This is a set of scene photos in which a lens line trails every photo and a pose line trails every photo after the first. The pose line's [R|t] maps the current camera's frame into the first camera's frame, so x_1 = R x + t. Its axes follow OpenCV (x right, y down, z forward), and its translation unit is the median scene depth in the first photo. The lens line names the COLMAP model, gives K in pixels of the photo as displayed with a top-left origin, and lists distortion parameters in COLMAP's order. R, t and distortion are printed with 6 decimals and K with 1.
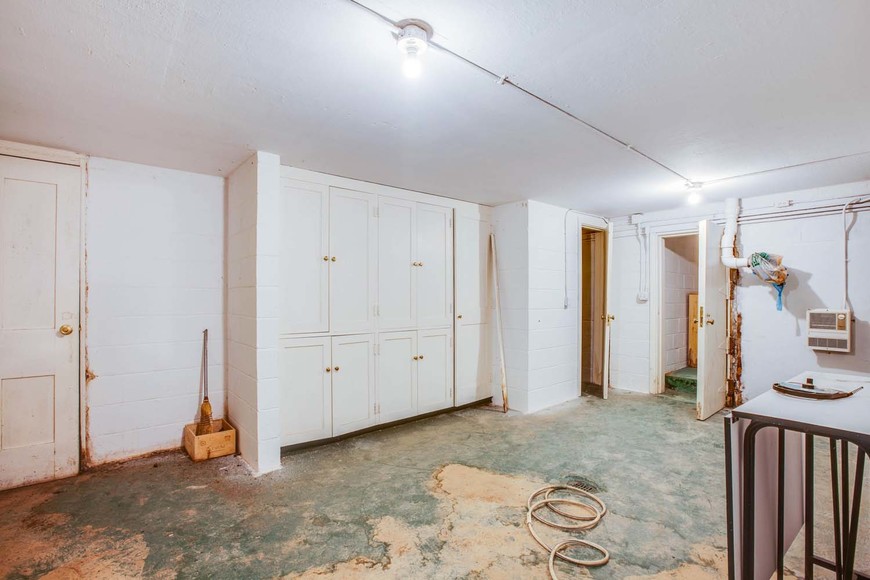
lens RADIAL K [[399.0, 0, 433.0], [0, 399.0, 293.0], [0, 0, 1]] dist [-0.035752, 0.001585]
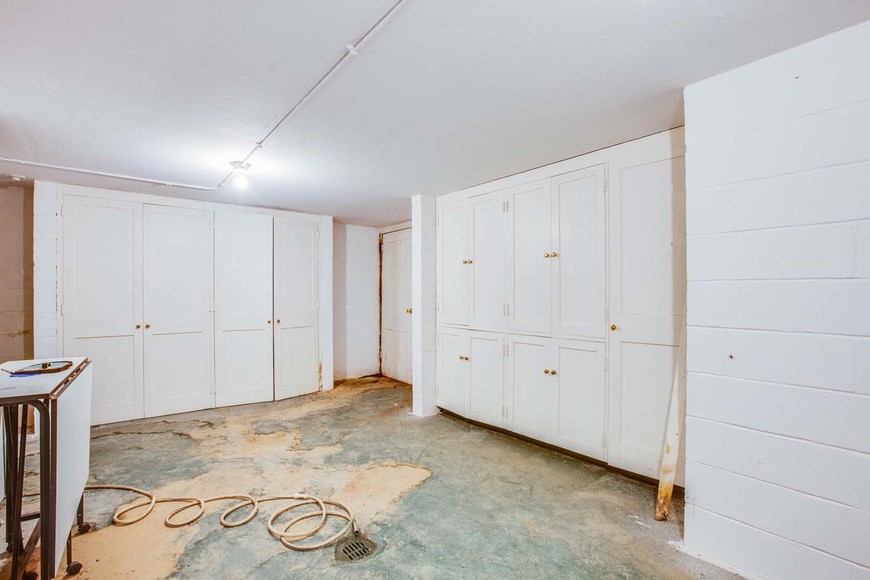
lens RADIAL K [[399.0, 0, 433.5], [0, 399.0, 289.6], [0, 0, 1]] dist [-0.035752, 0.001585]
pose [[-0.021492, -0.012236, -0.999694, 1.077840], [0.011997, 0.999850, -0.012495, 0.009138], [0.999697, -0.012262, -0.021342, 1.118320]]
